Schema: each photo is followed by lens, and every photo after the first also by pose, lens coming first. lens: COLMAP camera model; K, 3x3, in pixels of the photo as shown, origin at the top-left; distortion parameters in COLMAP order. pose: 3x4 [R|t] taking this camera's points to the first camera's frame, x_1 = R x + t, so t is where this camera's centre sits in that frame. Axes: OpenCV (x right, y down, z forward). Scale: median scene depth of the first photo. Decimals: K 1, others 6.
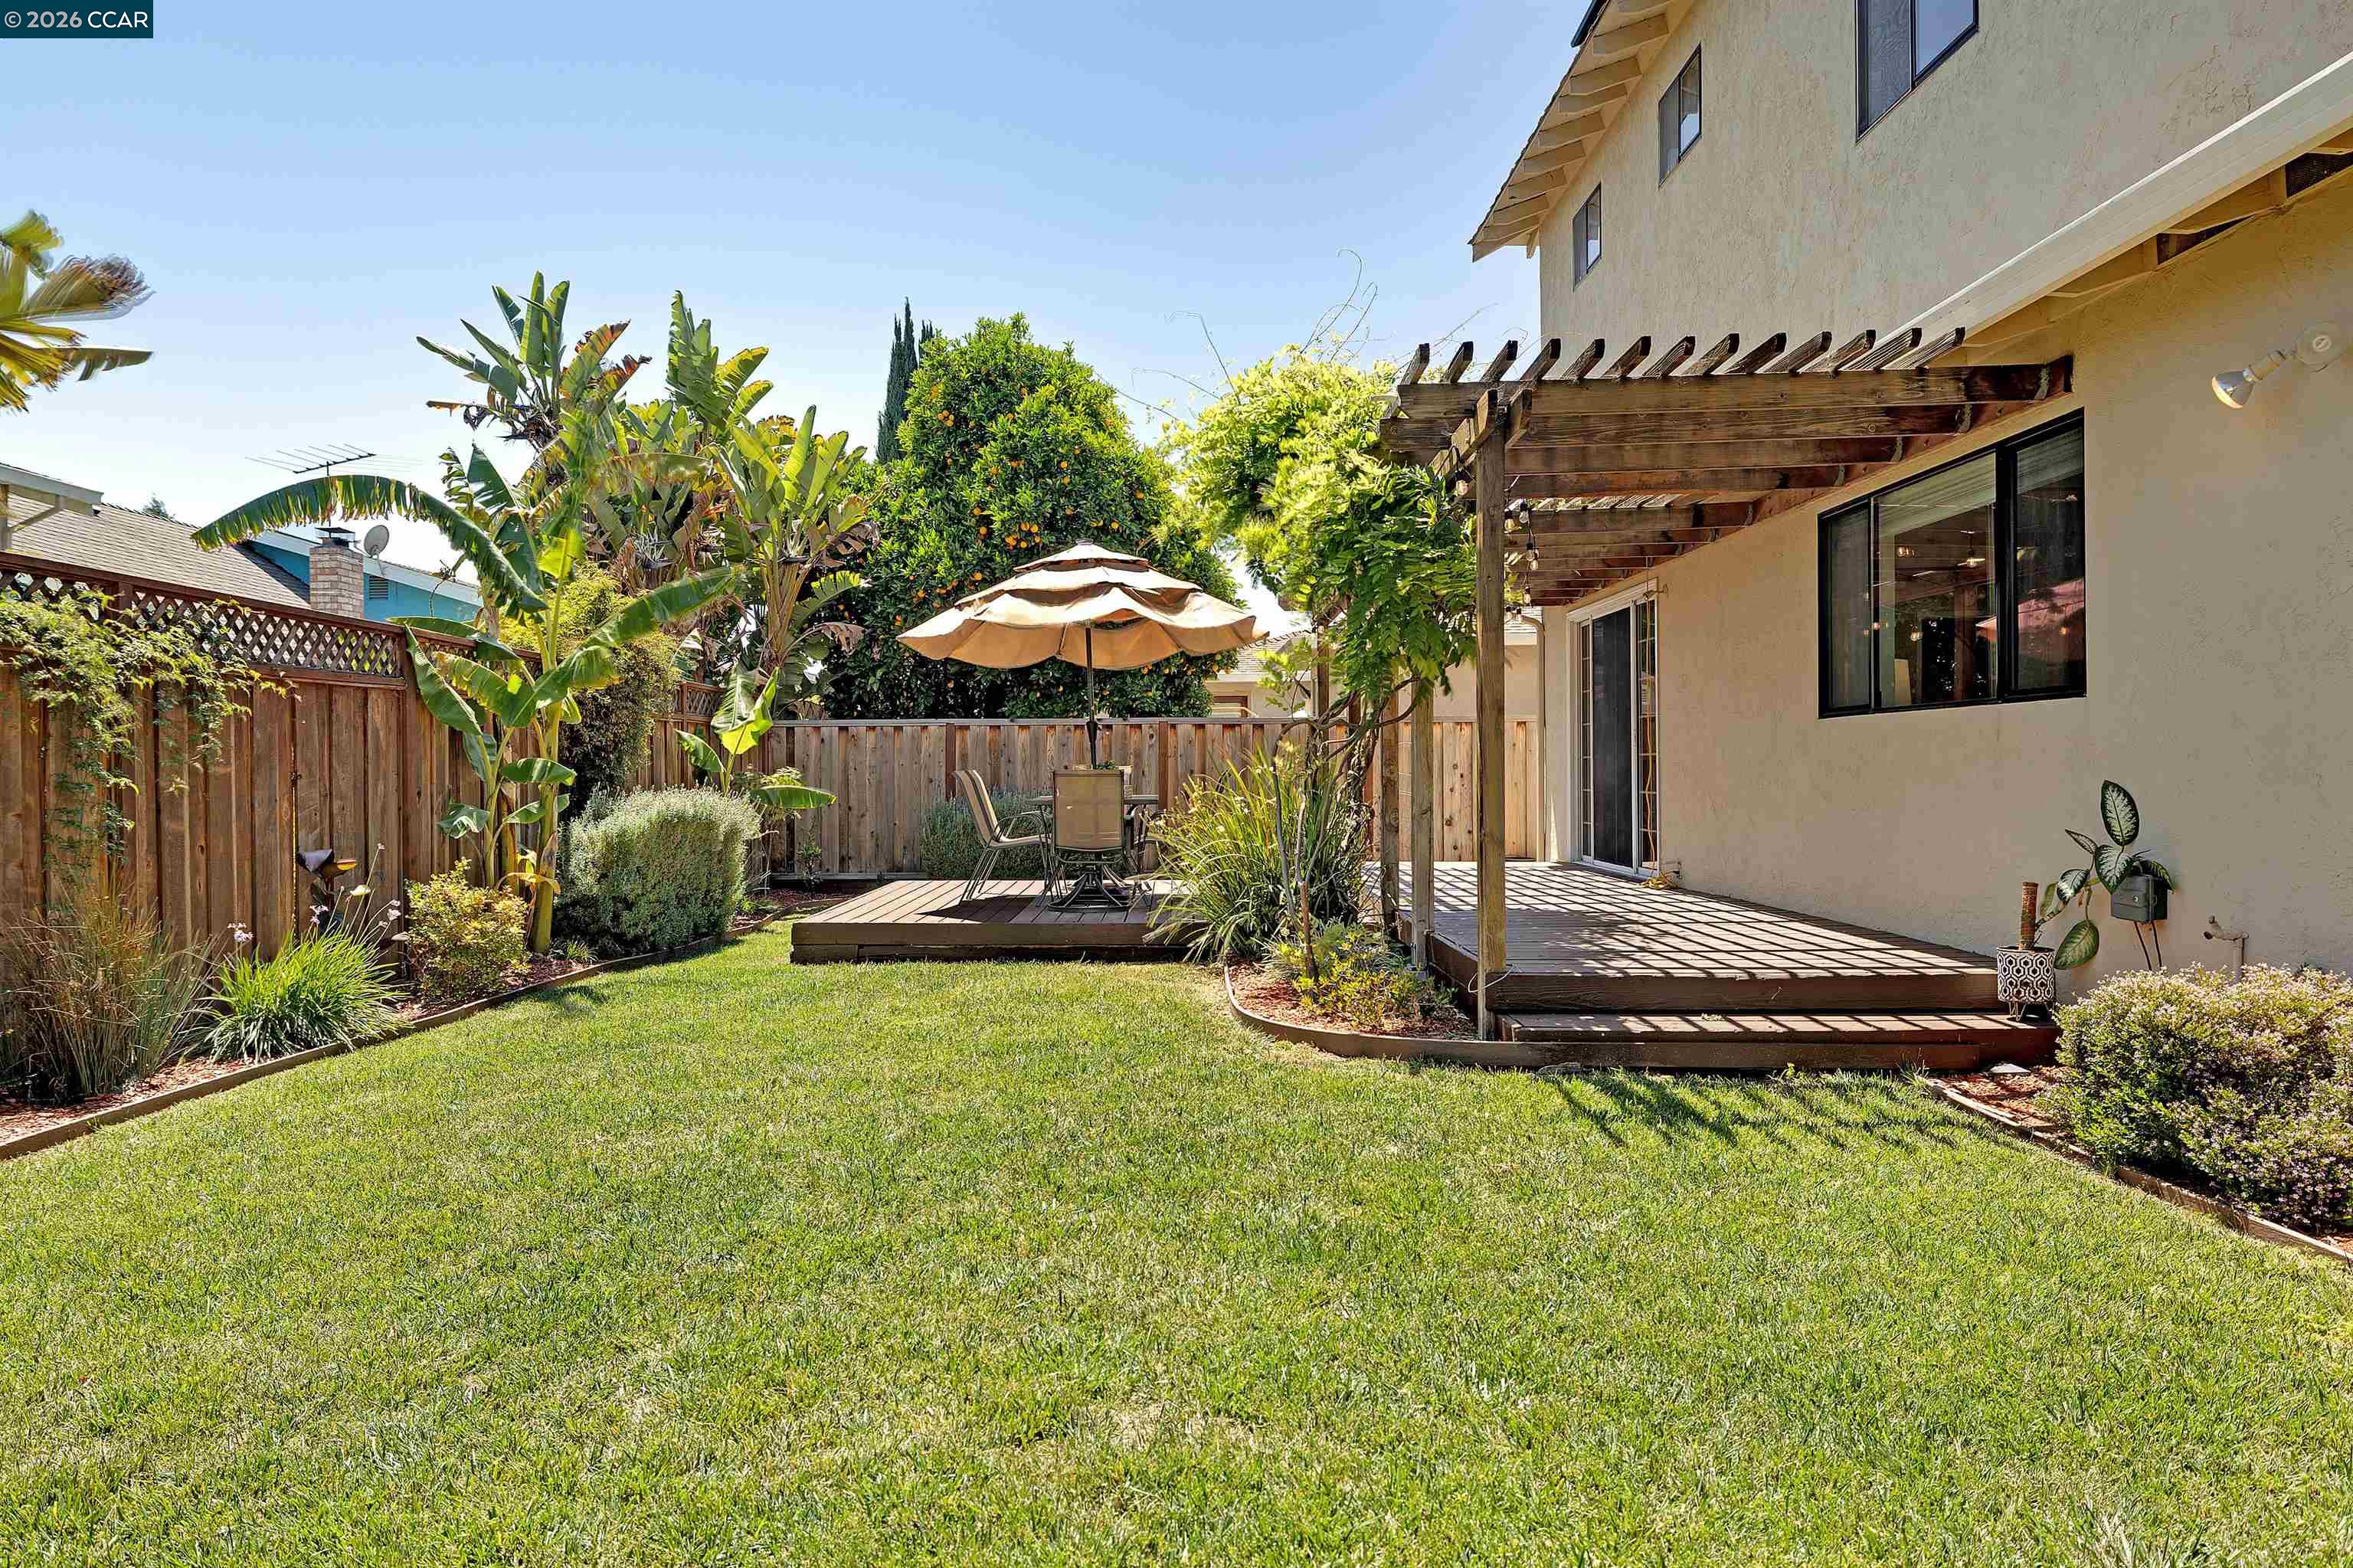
lens RADIAL K [[1579.8, 0, 1176.6], [0, 1579.8, 777.3], [0, 0, 1]] dist [0.000087, -0.001608]
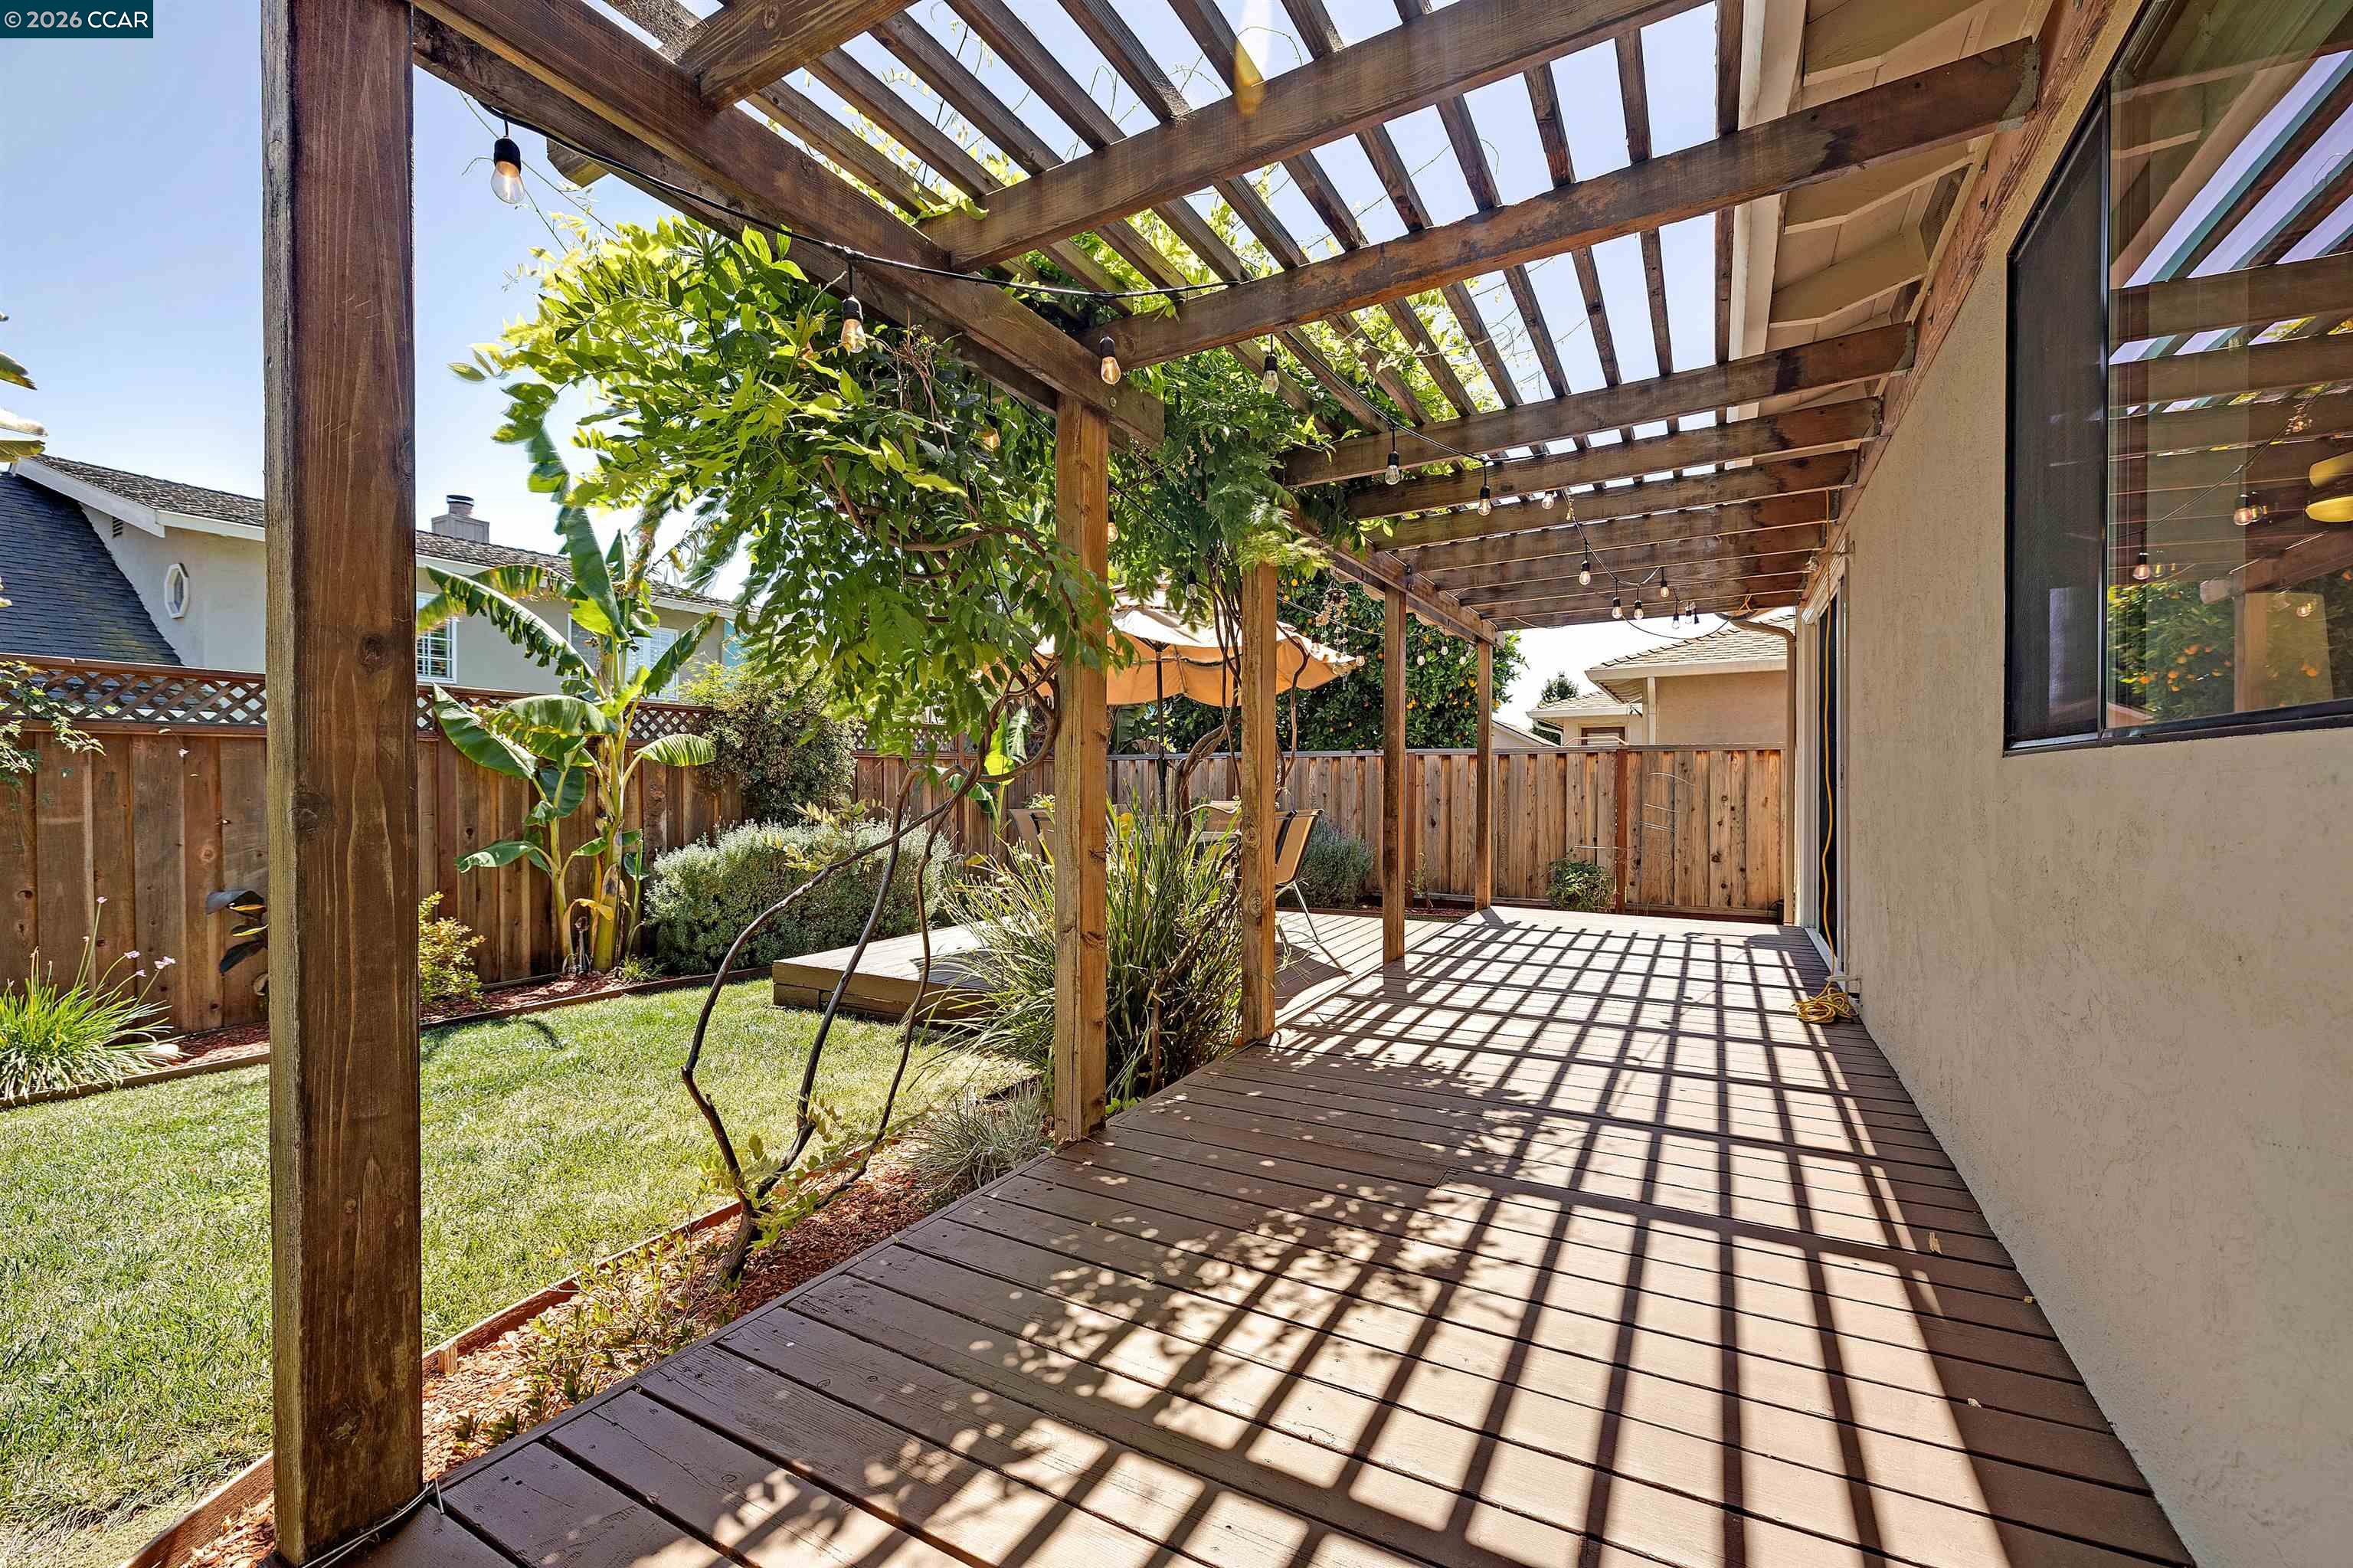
lens RADIAL K [[984.4, 0, 1174.5], [0, 984.4, 794.8], [0, 0, 1]] dist [-0.002495, -0.000194]
pose [[0.875769, 0.009581, -0.482636, 0.224765], [-0.004433, 0.999920, 0.011807, -0.018564], [0.482710, -0.008200, 0.875742, 0.442599]]
